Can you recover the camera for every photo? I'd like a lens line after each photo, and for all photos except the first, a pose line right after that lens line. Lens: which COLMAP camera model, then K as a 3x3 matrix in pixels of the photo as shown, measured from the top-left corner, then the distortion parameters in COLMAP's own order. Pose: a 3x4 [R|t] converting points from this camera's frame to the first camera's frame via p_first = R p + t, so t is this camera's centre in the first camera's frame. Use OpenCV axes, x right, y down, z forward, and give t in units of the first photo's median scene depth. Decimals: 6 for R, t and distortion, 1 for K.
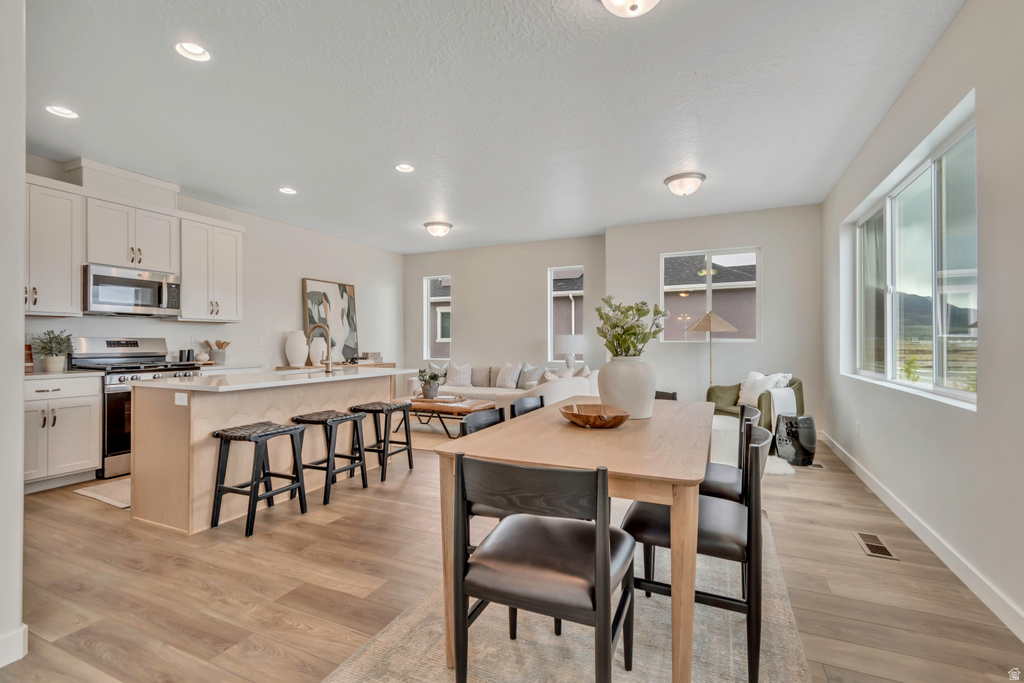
lens RADIAL K [[457.5, 0, 511.7], [0, 457.5, 341.6], [0, 0, 1]] dist [0.006506, -0.003195]
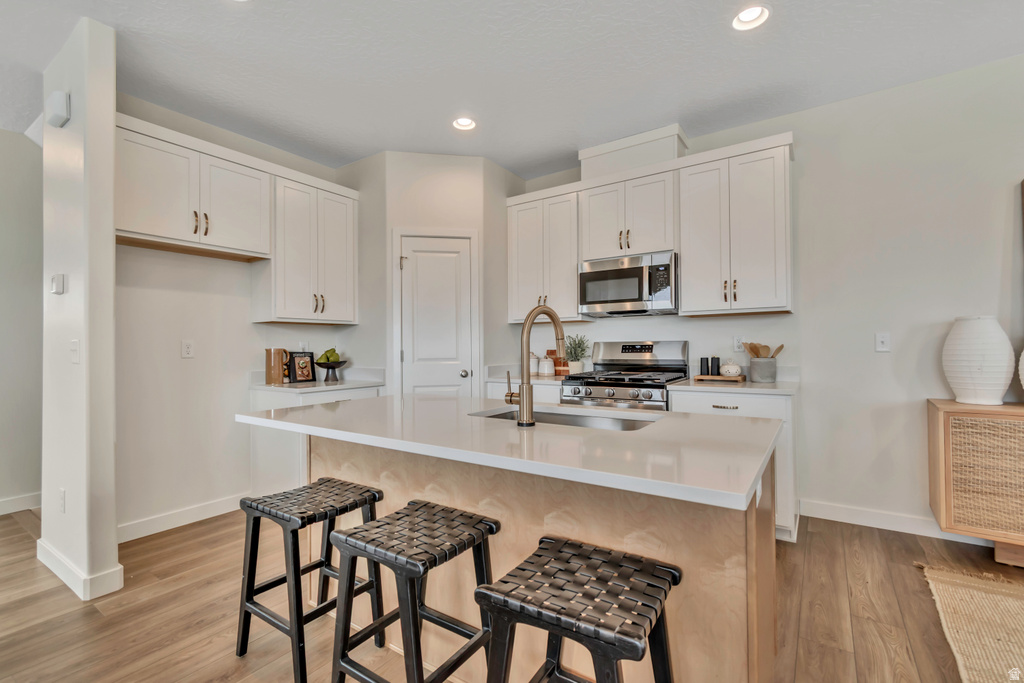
lens RADIAL K [[457.5, 0, 513.4], [0, 457.5, 337.8], [0, 0, 1]] dist [0.006506, -0.003195]
pose [[-0.160746, -0.017490, -0.986841, 0.001749], [0.010798, 0.999752, -0.019478, -0.001486], [0.986937, -0.013787, -0.160518, 0.821865]]
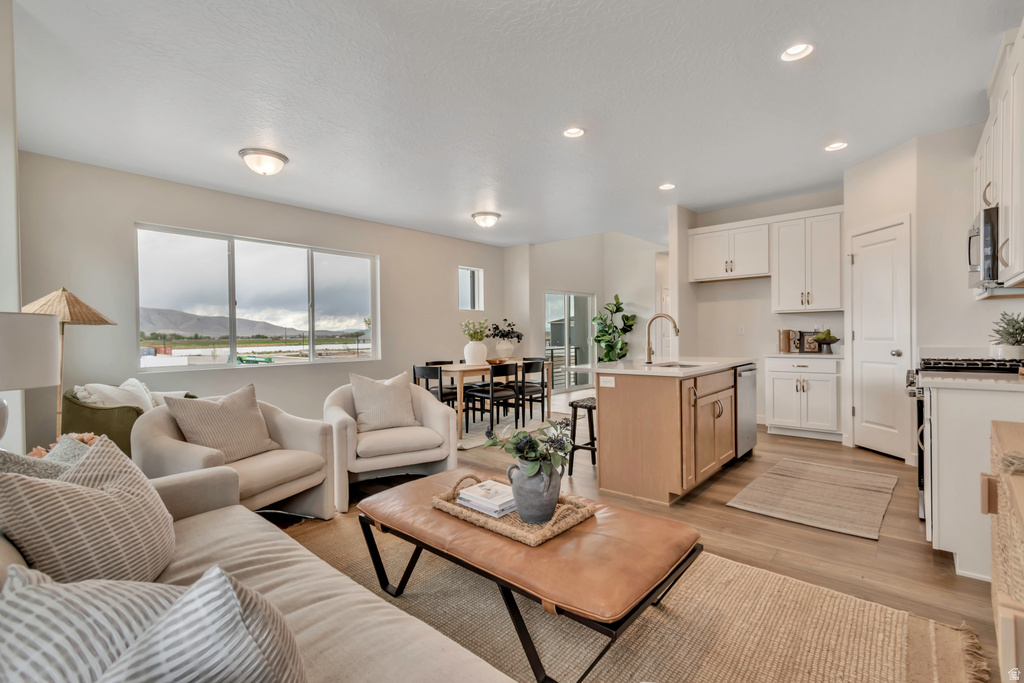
lens RADIAL K [[457.5, 0, 515.7], [0, 457.5, 340.9], [0, 0, 1]] dist [0.006506, -0.003195]
pose [[-0.960974, 0.011251, 0.276409, -0.311967], [0.015004, 0.999822, 0.011467, 0.001635], [-0.276231, 0.015167, -0.960972, 1.591984]]
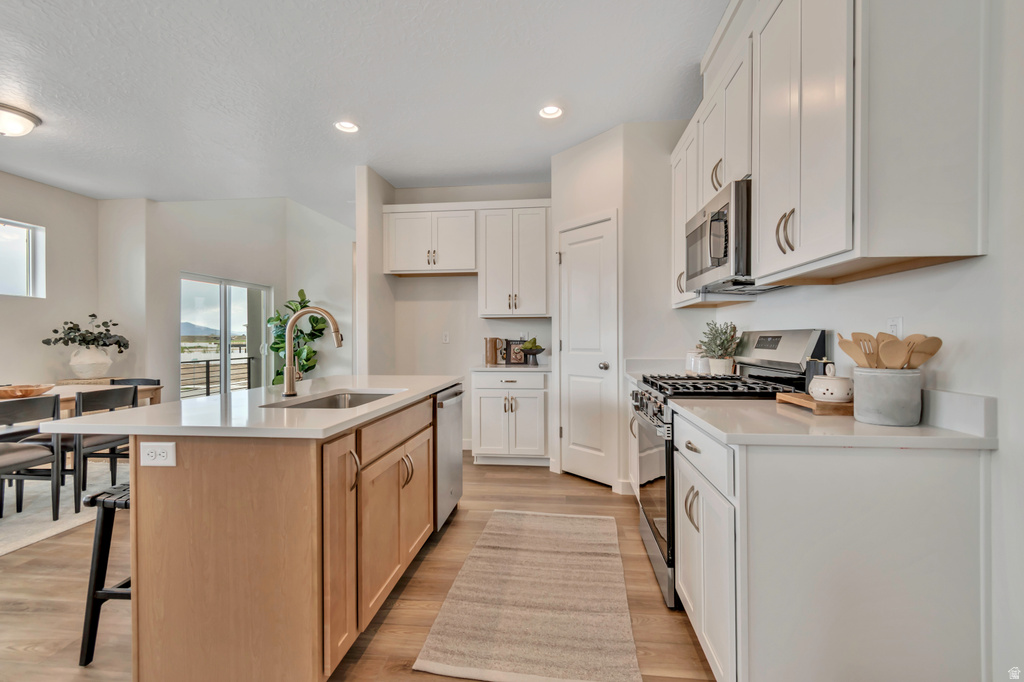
lens RADIAL K [[457.5, 0, 514.1], [0, 457.5, 338.7], [0, 0, 1]] dist [0.006506, -0.003195]
pose [[-0.949206, 0.004840, -0.314618, -0.378549], [0.004924, 0.999988, 0.000526, -0.000857], [0.314617, -0.001051, -0.949218, 1.255678]]
